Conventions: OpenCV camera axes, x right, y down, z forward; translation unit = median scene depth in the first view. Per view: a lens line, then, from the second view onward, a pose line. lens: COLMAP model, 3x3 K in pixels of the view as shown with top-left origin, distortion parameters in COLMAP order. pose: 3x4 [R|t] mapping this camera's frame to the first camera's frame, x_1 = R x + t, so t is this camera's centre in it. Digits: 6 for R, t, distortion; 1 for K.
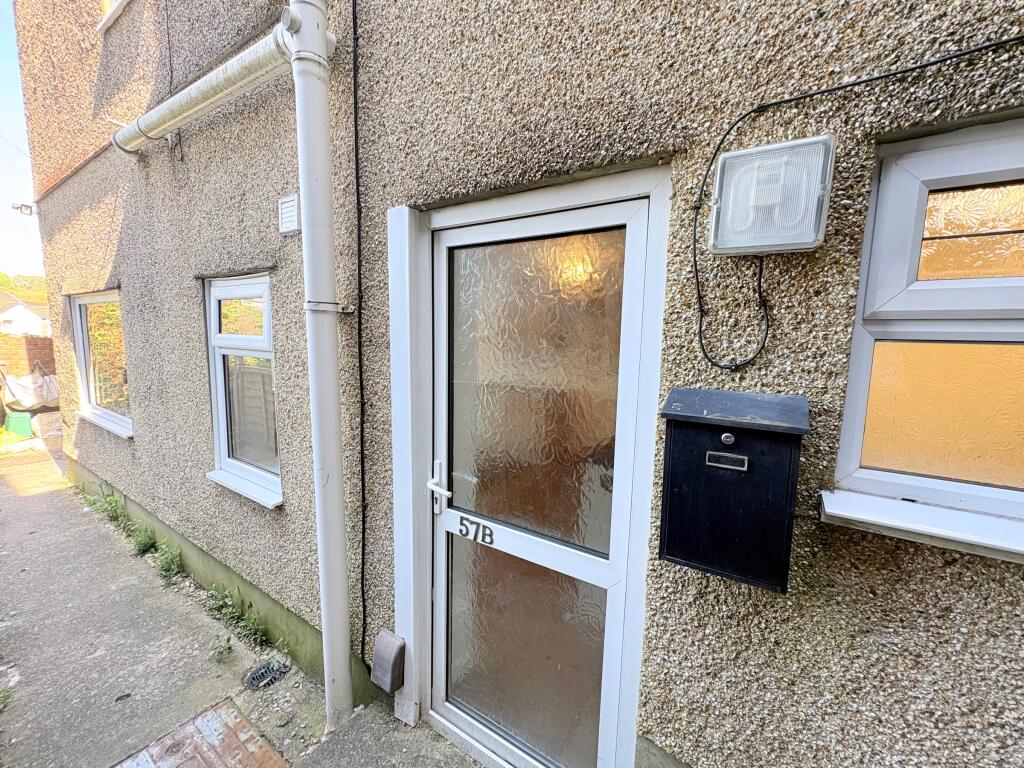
lens RADIAL K [[407.7, 0, 511.2], [0, 407.7, 384.6], [0, 0, 1]] dist [0.000965, -0.000118]
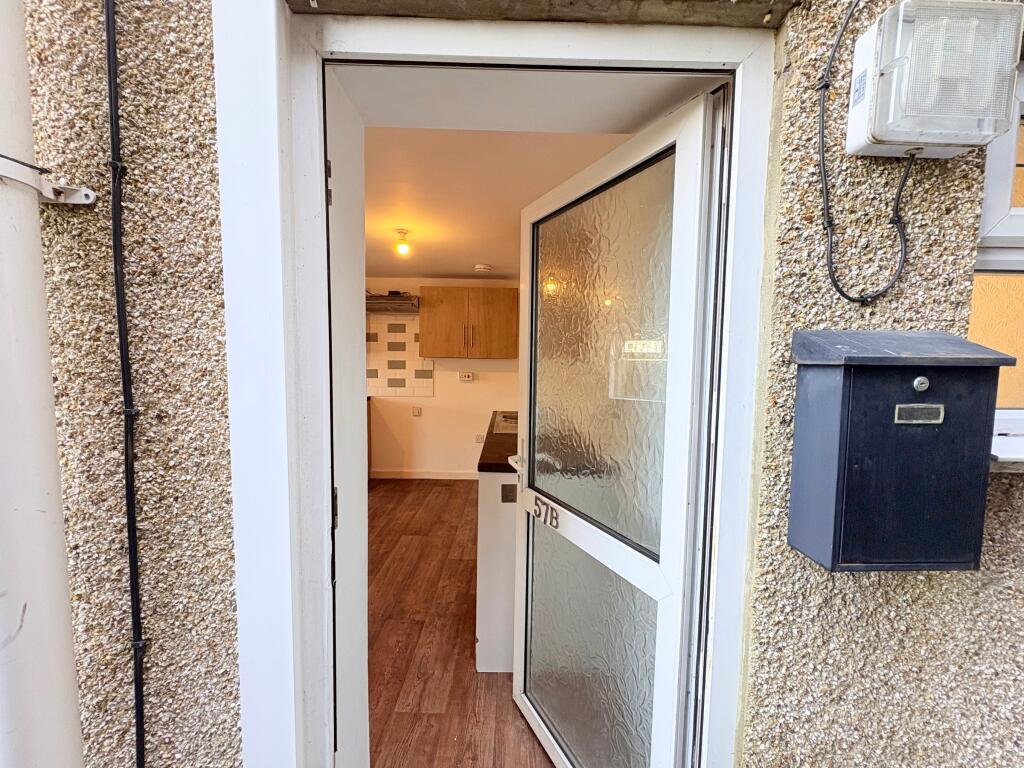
lens RADIAL K [[407.7, 0, 511.2], [0, 407.7, 384.6], [0, 0, 1]] dist [0.000965, -0.000118]
pose [[0.833460, -0.049700, 0.550341, -0.450981], [0.069016, 0.997511, -0.014438, 0.081398], [-0.548253, 0.050016, 0.834815, 0.694190]]
